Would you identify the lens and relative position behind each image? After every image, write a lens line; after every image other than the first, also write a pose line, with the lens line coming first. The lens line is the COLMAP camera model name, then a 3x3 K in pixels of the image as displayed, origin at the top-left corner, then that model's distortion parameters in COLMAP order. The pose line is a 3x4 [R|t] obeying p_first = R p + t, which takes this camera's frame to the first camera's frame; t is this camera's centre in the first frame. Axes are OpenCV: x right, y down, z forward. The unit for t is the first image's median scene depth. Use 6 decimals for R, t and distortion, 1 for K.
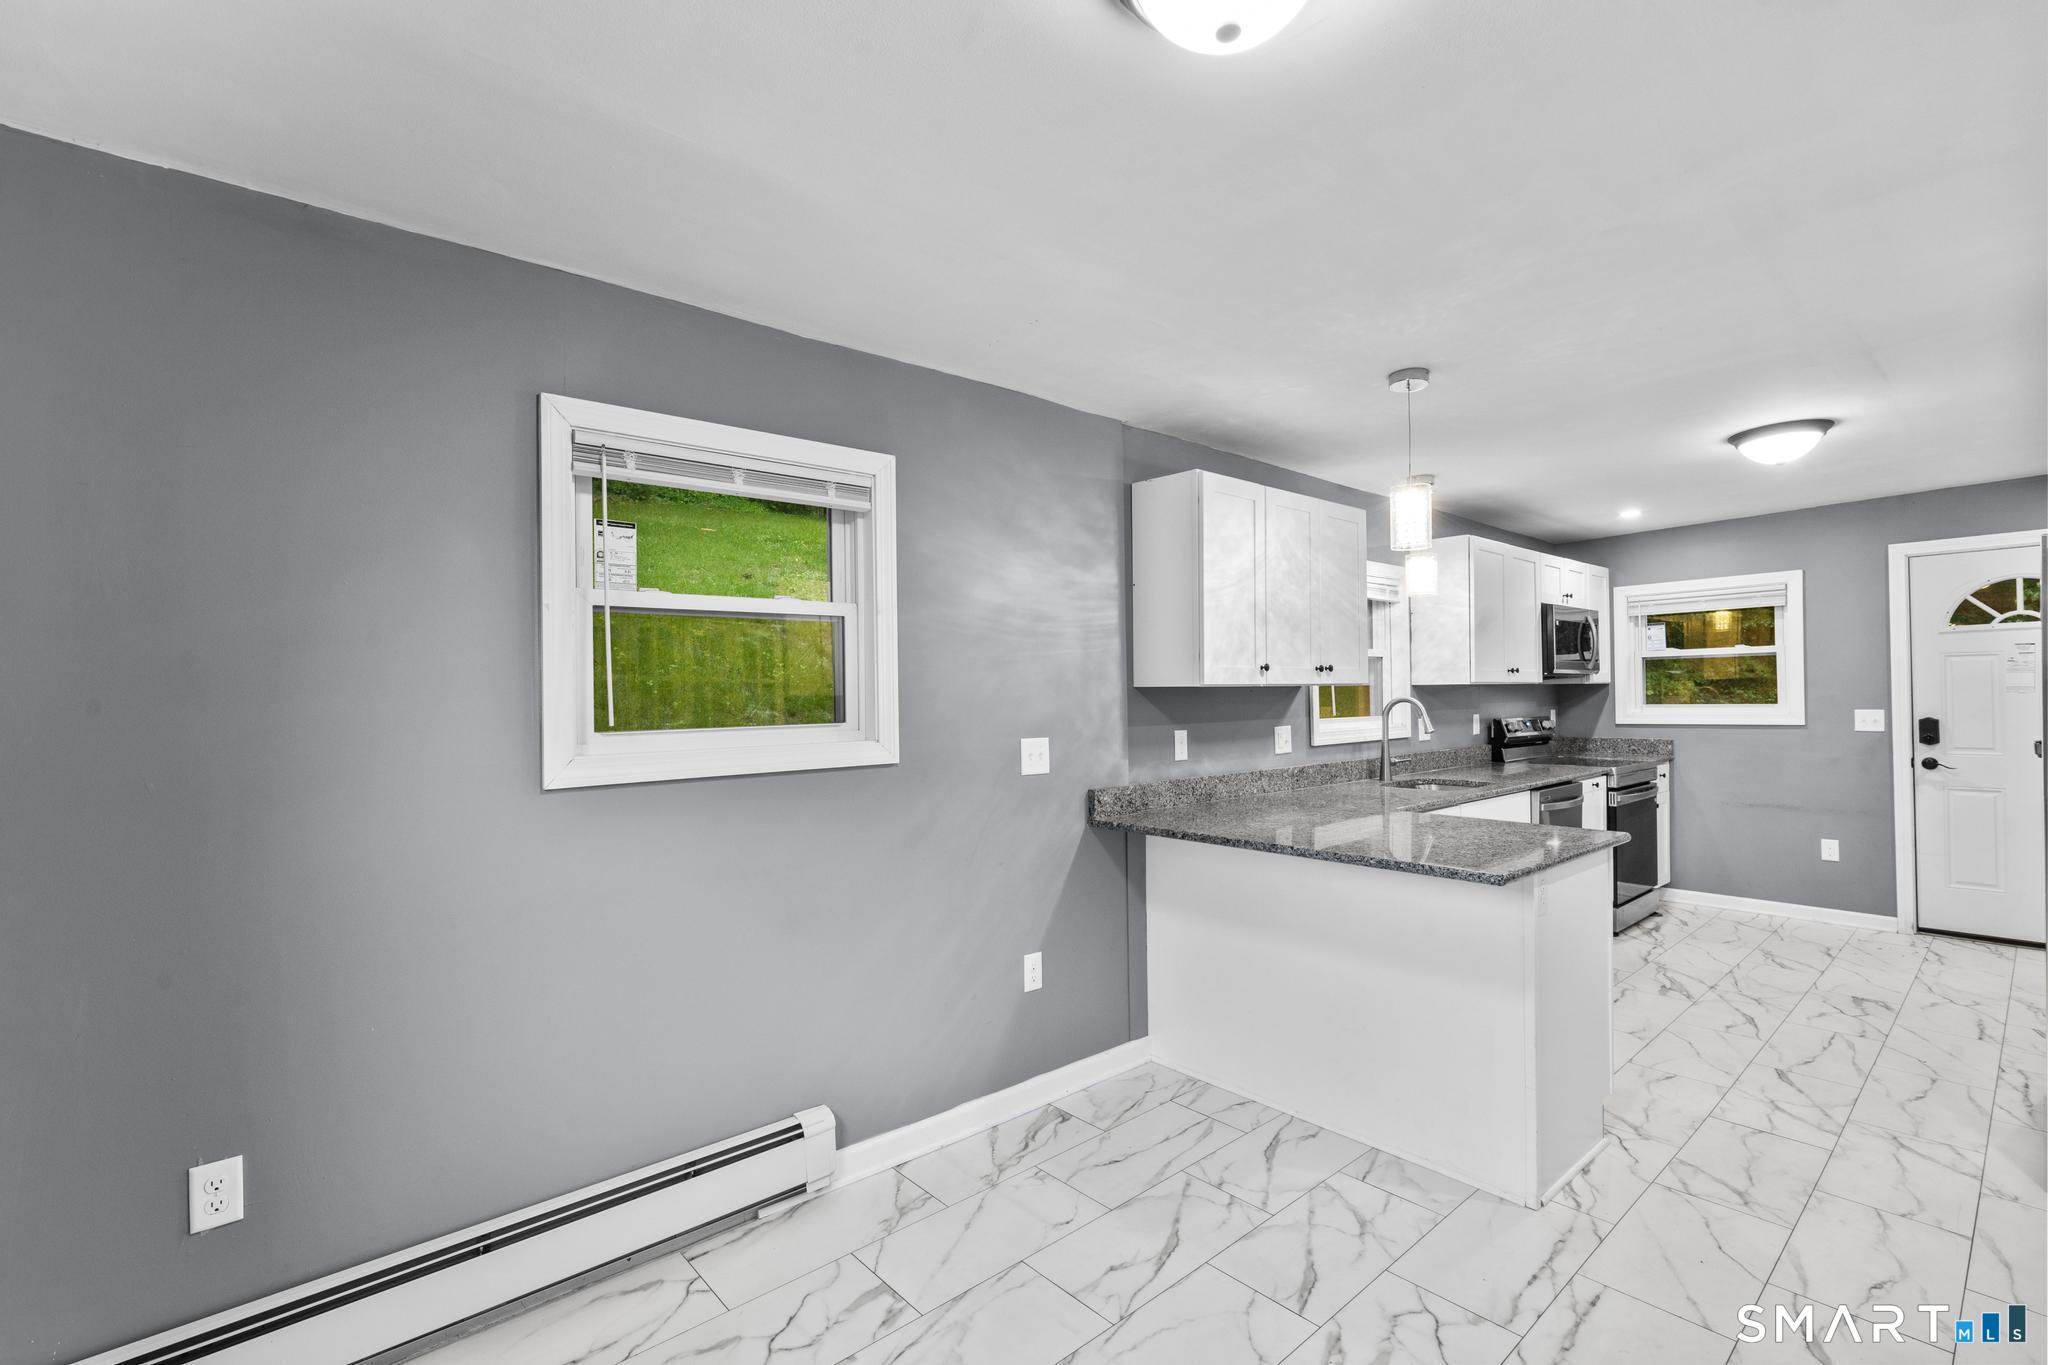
lens RADIAL K [[918.6, 0, 1024.4], [0, 918.6, 689.2], [0, 0, 1]] dist [-0.008851, 0.004777]
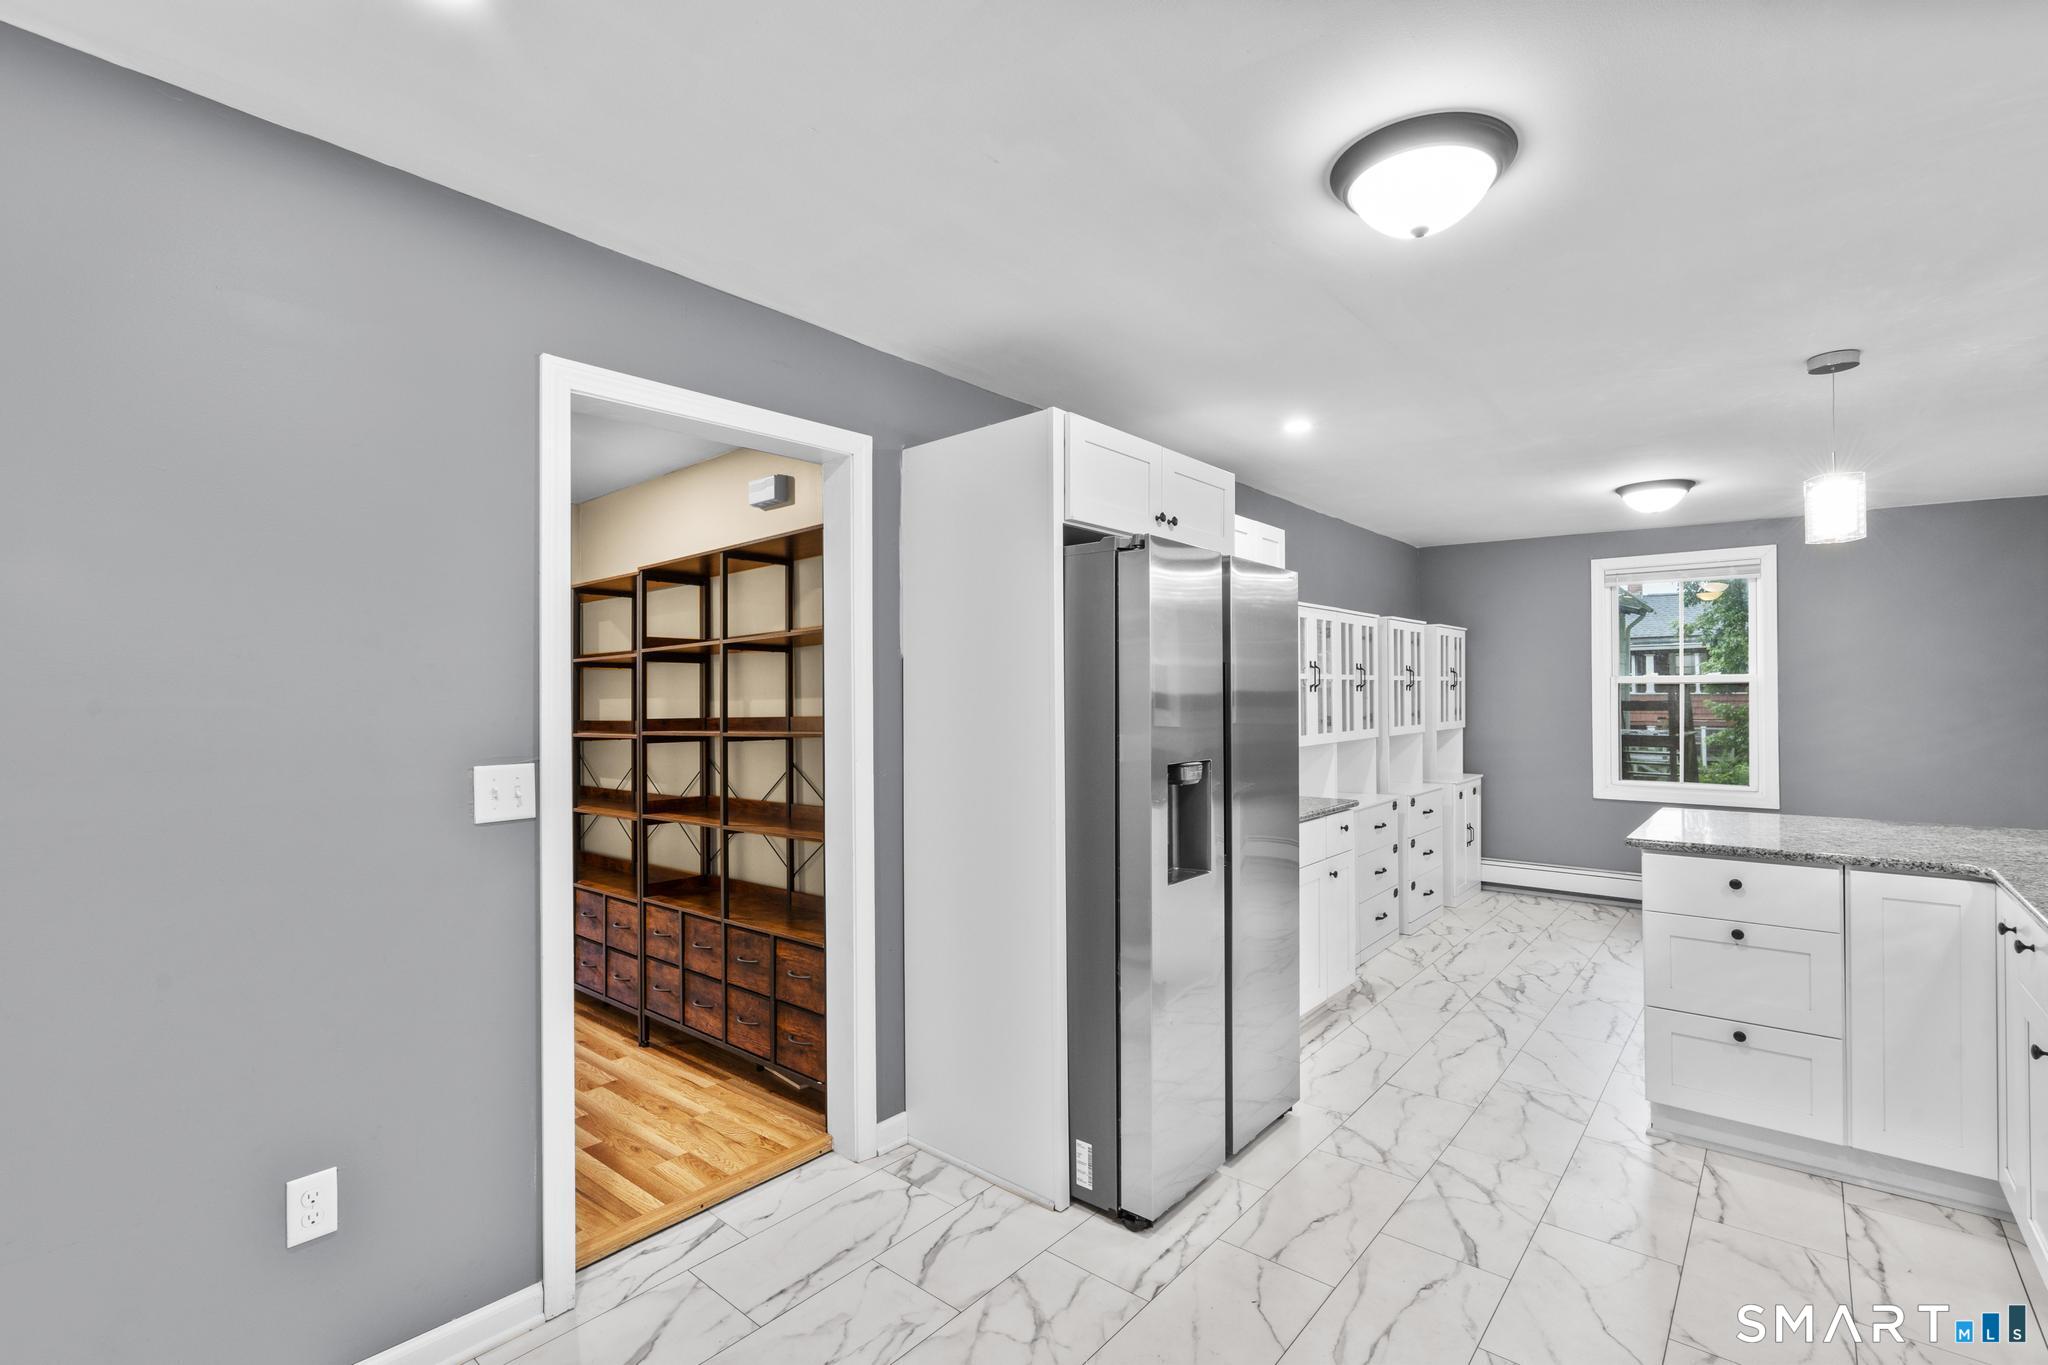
lens RADIAL K [[918.6, 0, 1024.4], [0, 918.6, 689.2], [0, 0, 1]] dist [-0.008851, 0.004777]
pose [[-0.989373, 0.015274, -0.144598, 0.944362], [0.017002, 0.999798, -0.010723, -0.003481], [0.144405, -0.013068, -0.989432, 1.234141]]
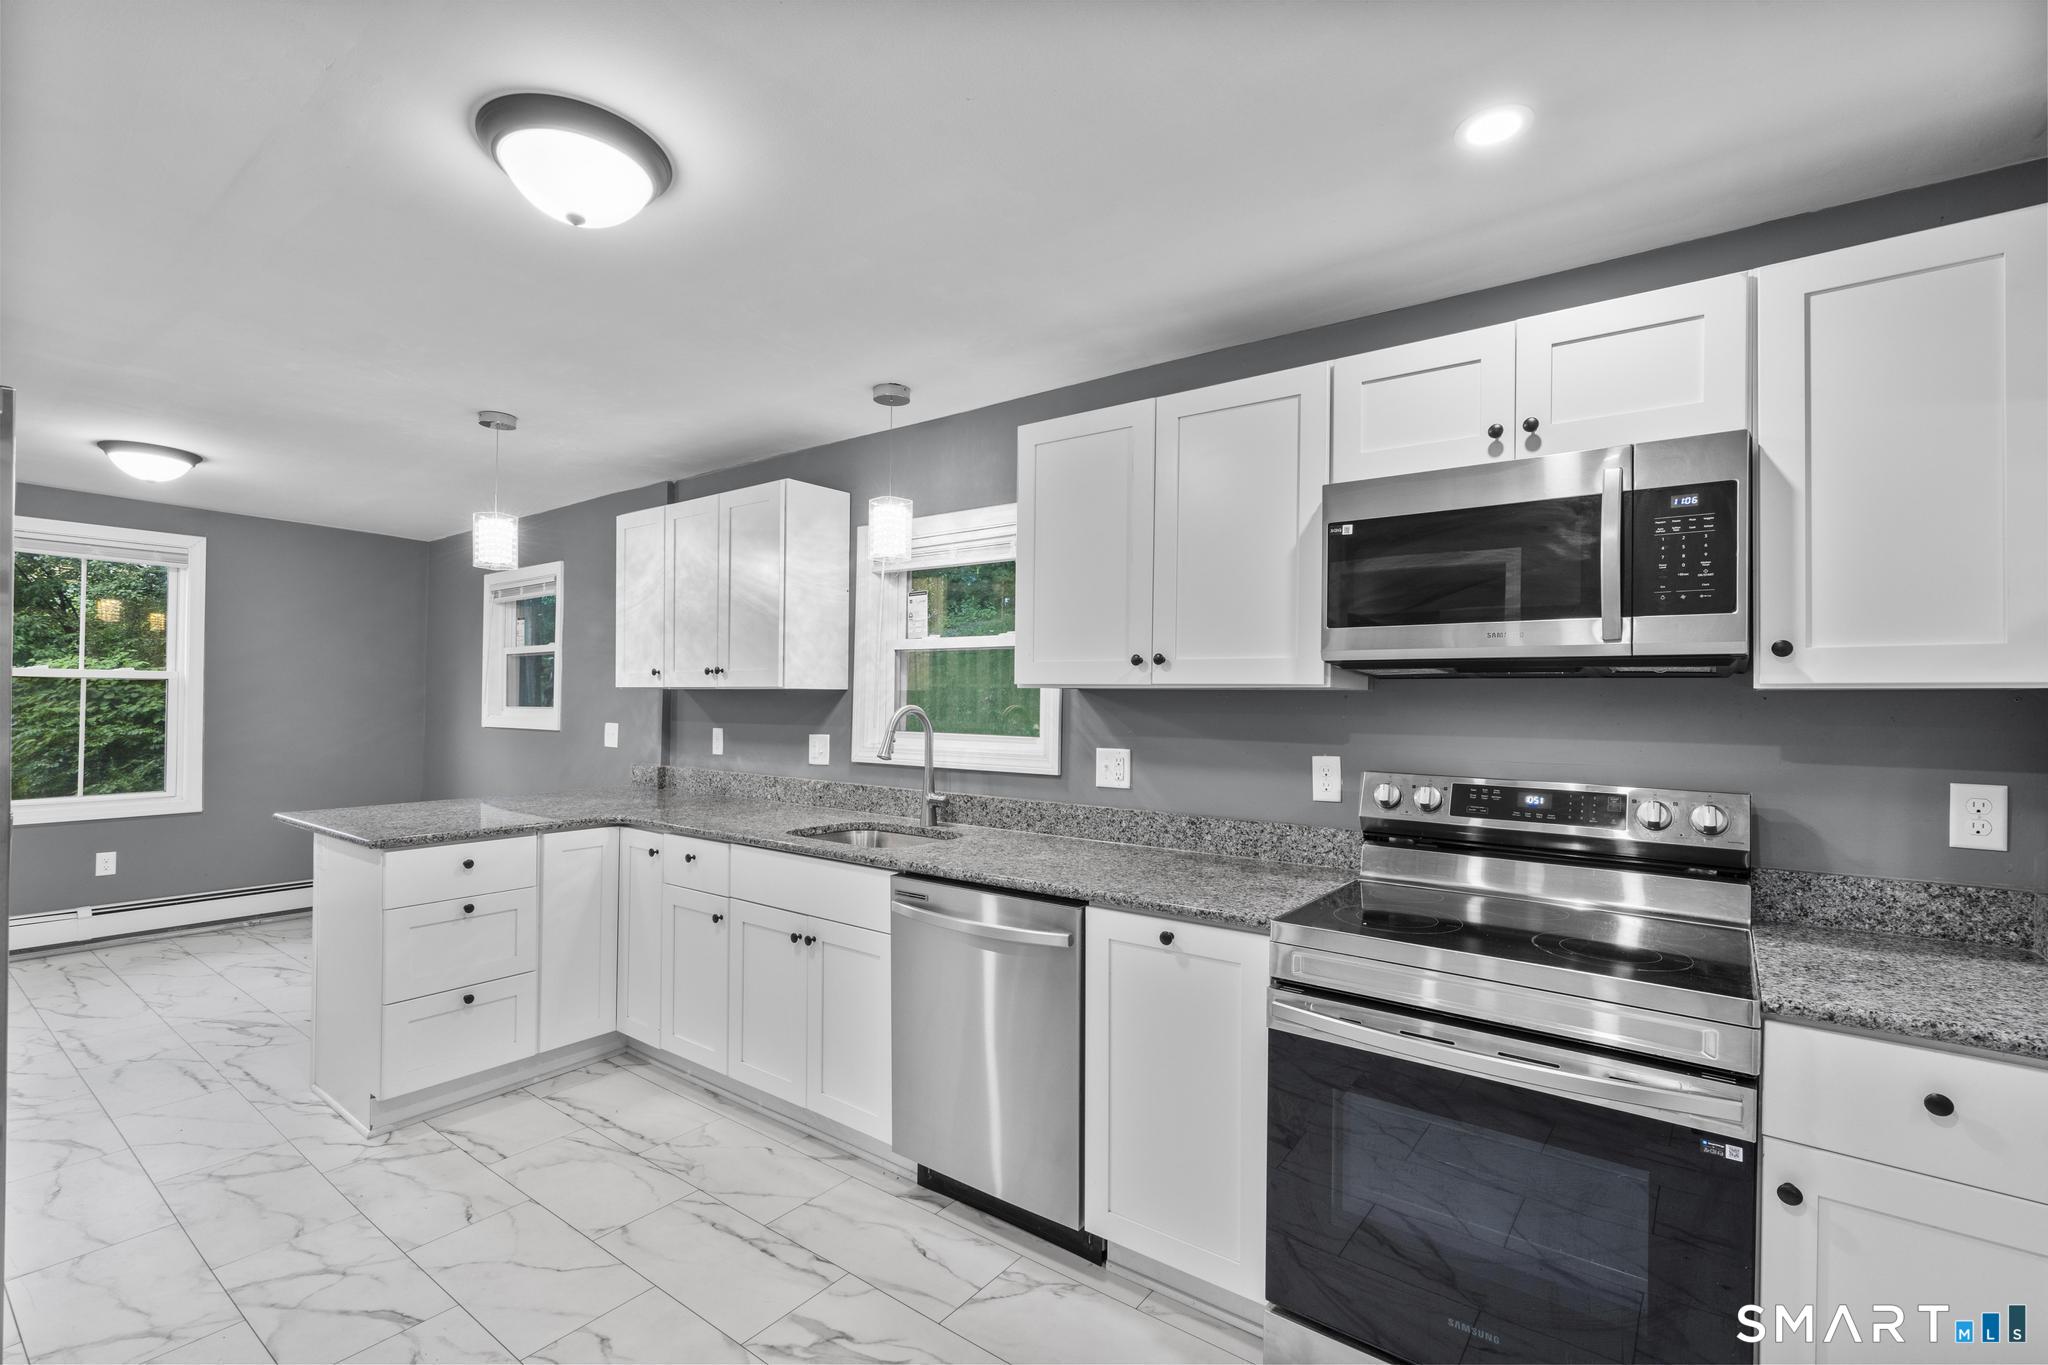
lens RADIAL K [[918.6, 0, 1024.4], [0, 918.6, 689.2], [0, 0, 1]] dist [-0.008851, 0.004777]
pose [[0.199826, 0.004083, -0.979823, 1.140717], [-0.006173, 0.999977, 0.002908, -0.007168], [0.979812, 0.005467, 0.199847, 0.967742]]
